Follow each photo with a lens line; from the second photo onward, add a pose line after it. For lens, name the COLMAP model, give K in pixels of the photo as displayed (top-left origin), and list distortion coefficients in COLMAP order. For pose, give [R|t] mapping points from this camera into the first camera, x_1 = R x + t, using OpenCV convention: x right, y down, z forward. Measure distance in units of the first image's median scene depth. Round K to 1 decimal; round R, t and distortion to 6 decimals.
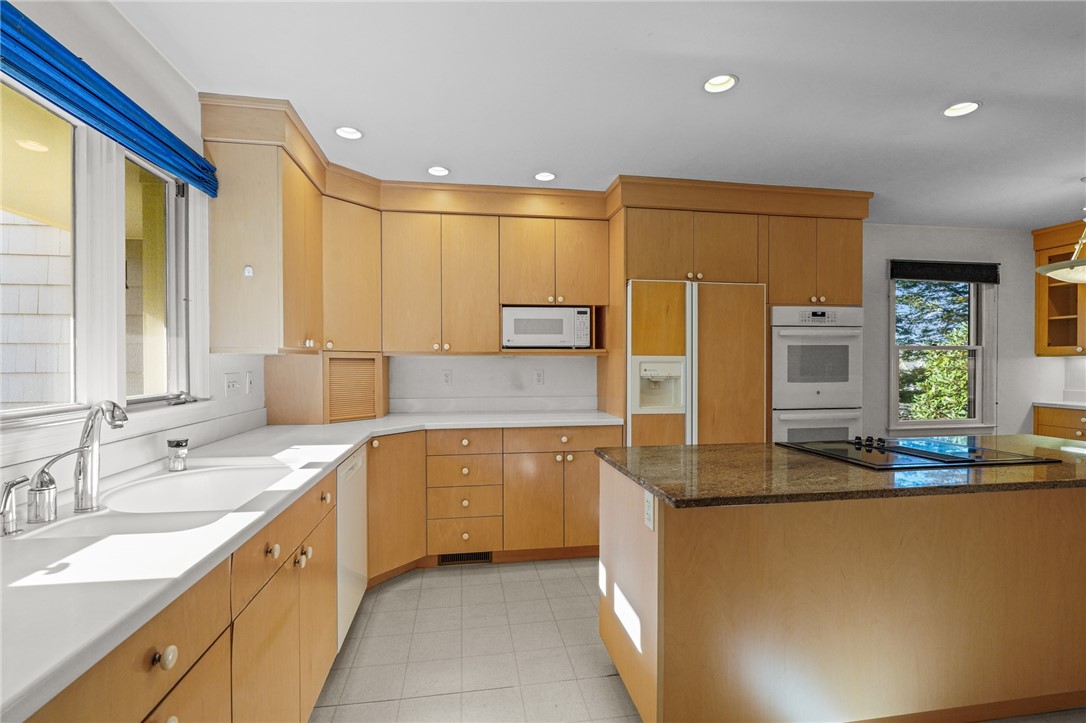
lens RADIAL K [[506.3, 0, 545.8], [0, 506.3, 365.4], [0, 0, 1]] dist [-0.019687, 0.000426]
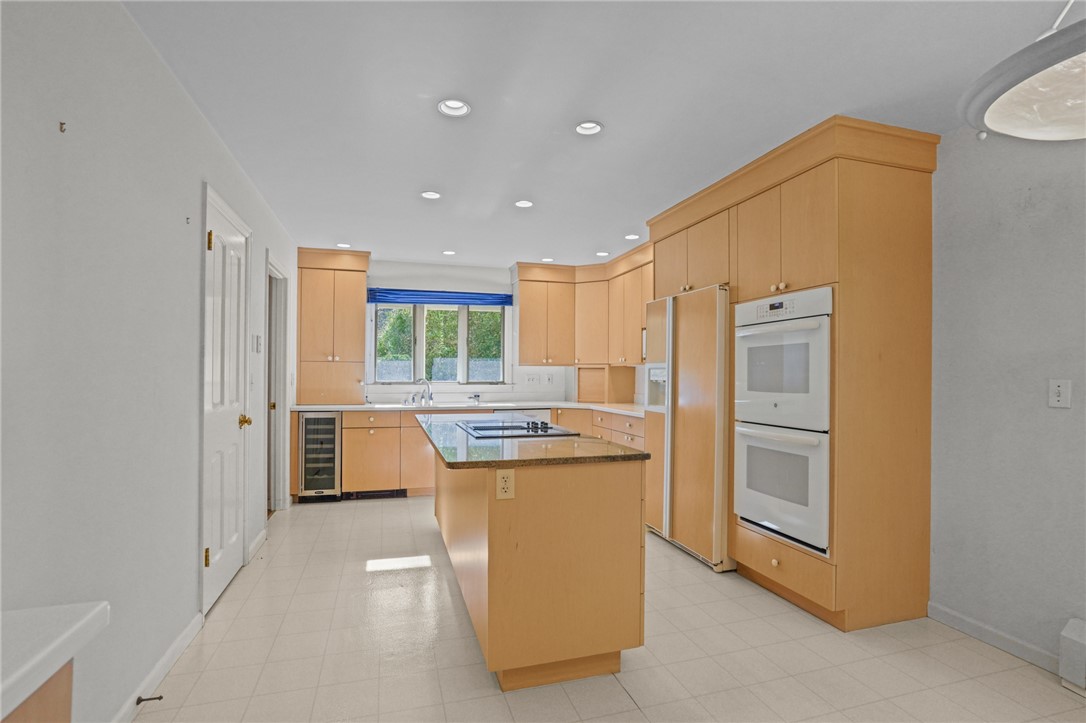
lens RADIAL K [[506.3, 0, 545.0], [0, 506.3, 366.7], [0, 0, 1]] dist [-0.019687, 0.000426]
pose [[0.154348, -0.012598, -0.987936, 1.282798], [-0.013001, 0.999806, -0.014780, 0.009842], [0.987931, 0.015126, 0.154154, 0.527478]]
